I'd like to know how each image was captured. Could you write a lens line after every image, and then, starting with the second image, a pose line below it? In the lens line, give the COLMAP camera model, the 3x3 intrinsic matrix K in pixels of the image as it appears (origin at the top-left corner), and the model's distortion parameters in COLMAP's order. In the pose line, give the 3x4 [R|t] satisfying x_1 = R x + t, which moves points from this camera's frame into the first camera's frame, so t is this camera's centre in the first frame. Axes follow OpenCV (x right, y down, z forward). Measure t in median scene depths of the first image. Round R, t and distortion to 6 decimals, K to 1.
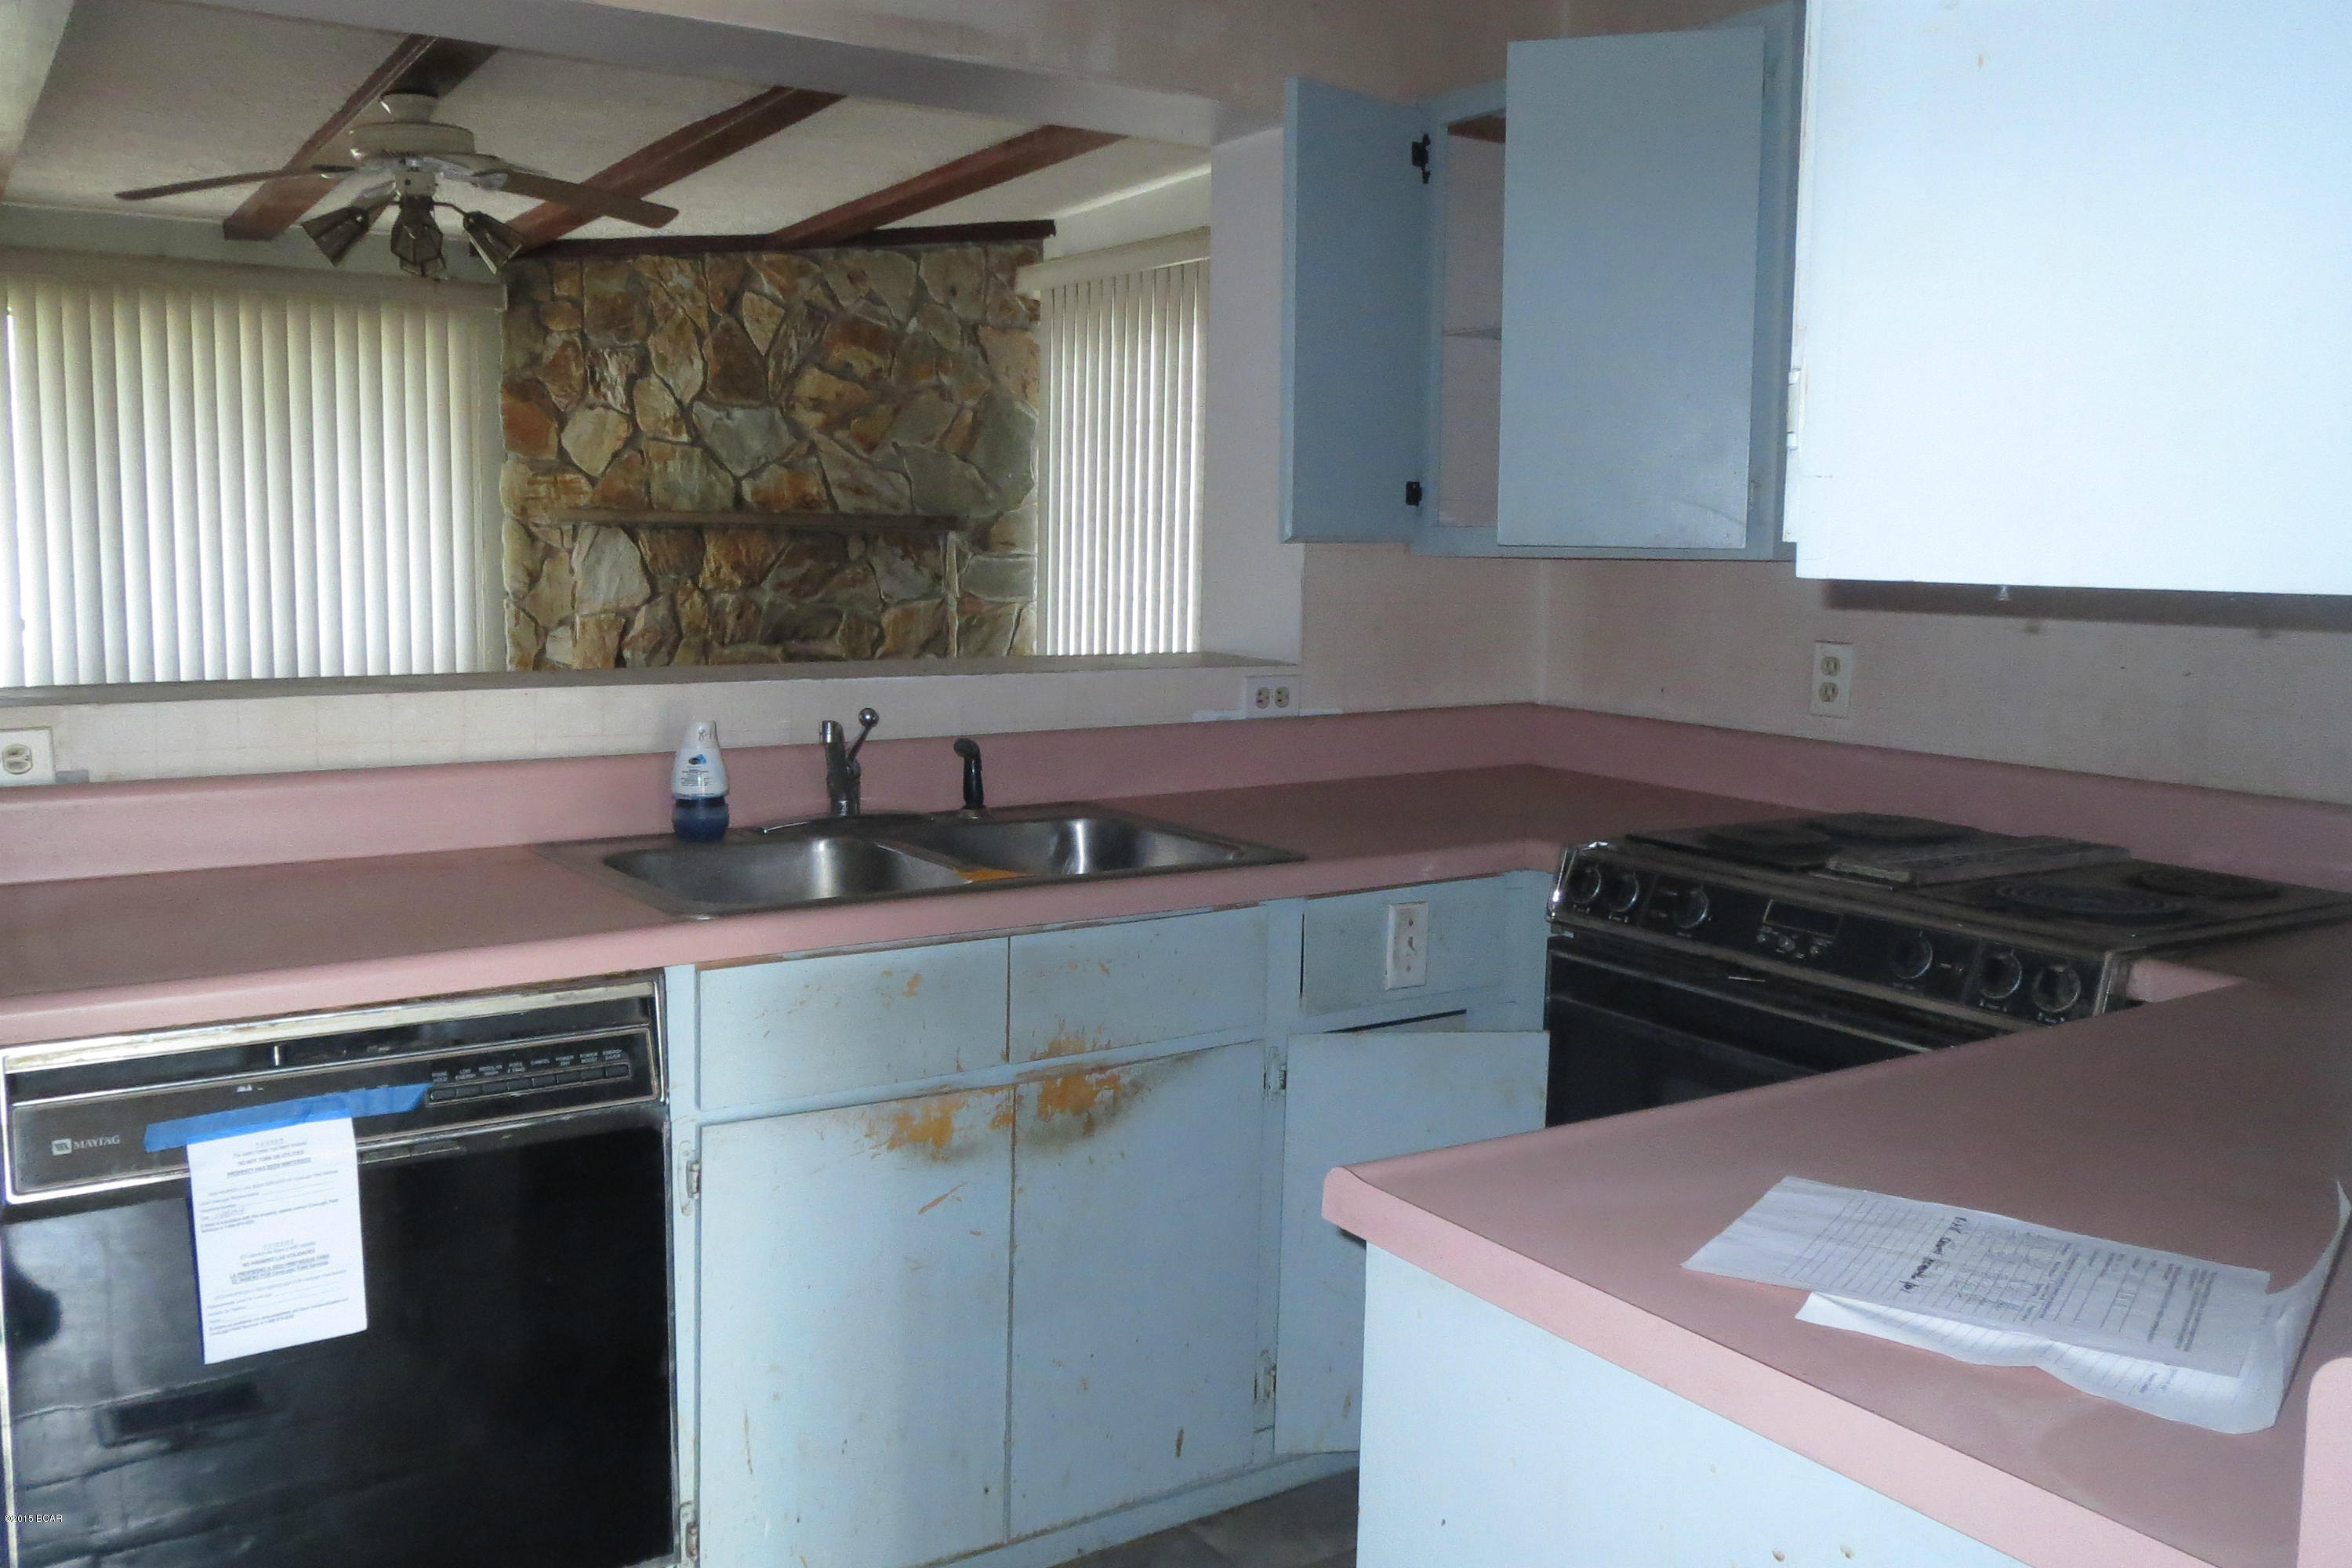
lens RADIAL K [[1897.3, 0, 1132.1], [0, 1897.3, 752.1], [0, 0, 1]] dist [-0.006153, -0.000928]
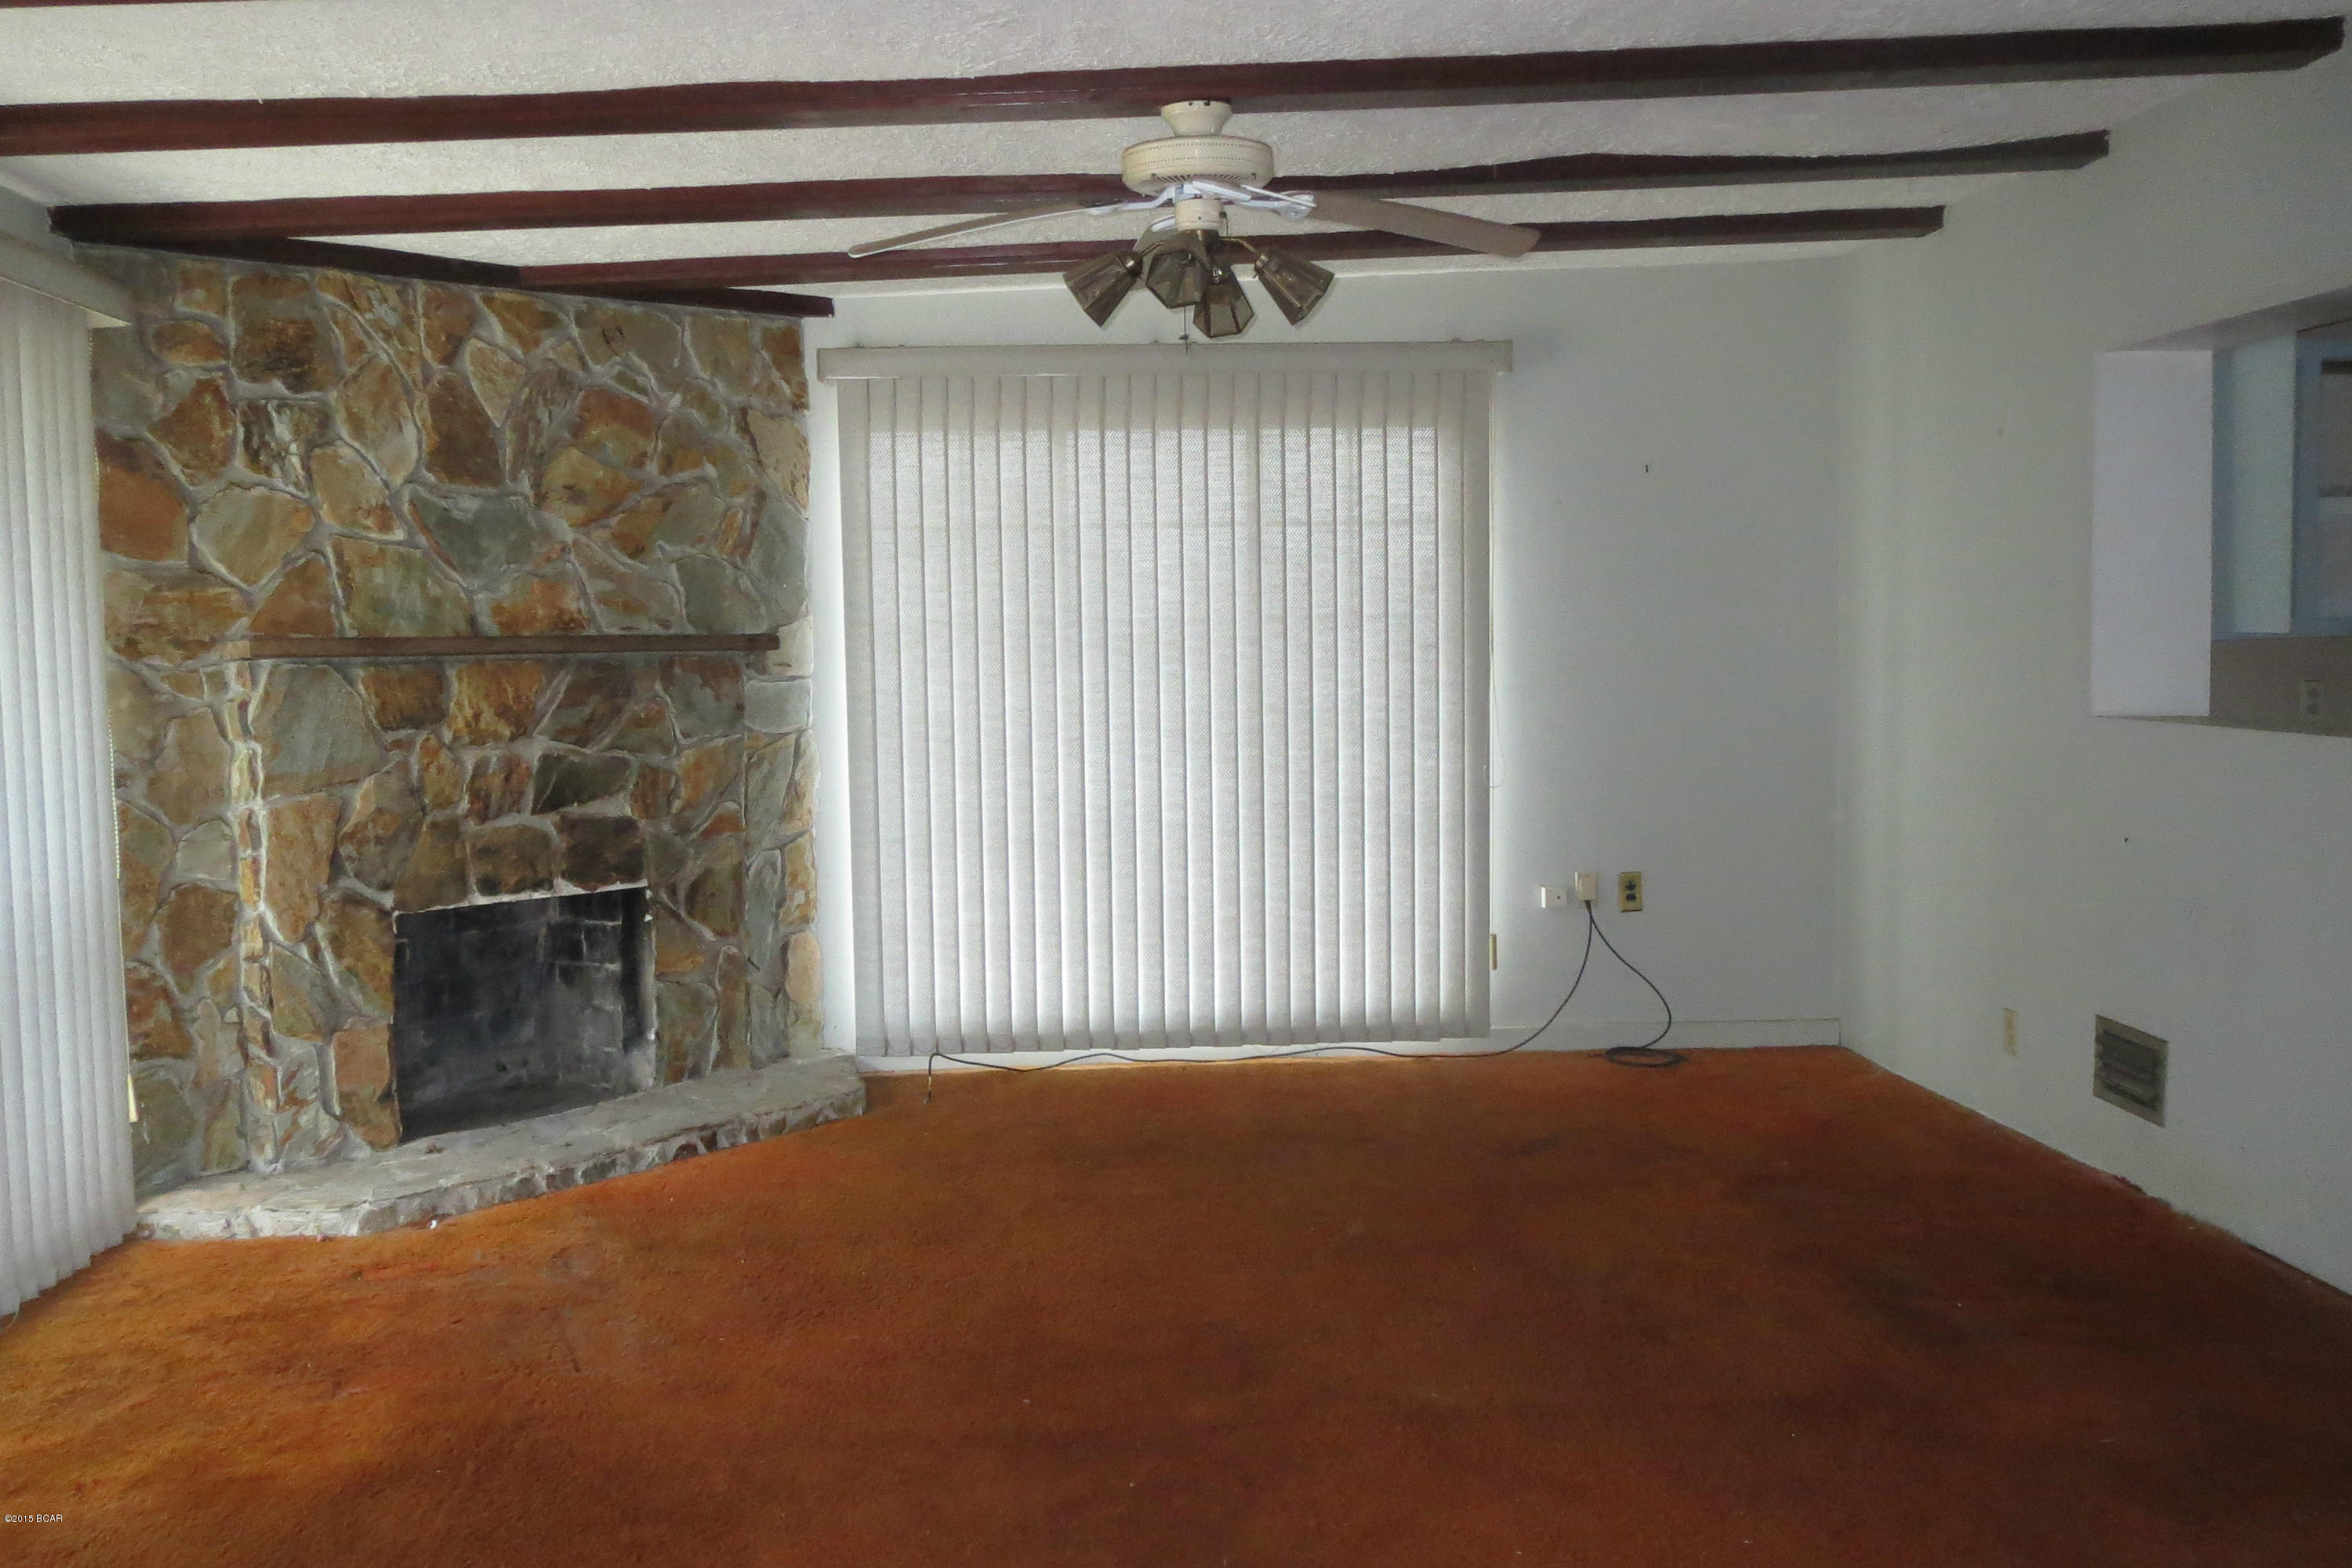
lens RADIAL K [[1897.3, 0, 1132.1], [0, 1897.3, 752.1], [0, 0, 1]] dist [-0.006153, -0.000928]
pose [[0.516860, -0.083207, 0.852016, -0.708095], [0.122733, 0.992186, 0.022442, -0.068616], [-0.847226, 0.092972, 0.523034, 0.411768]]
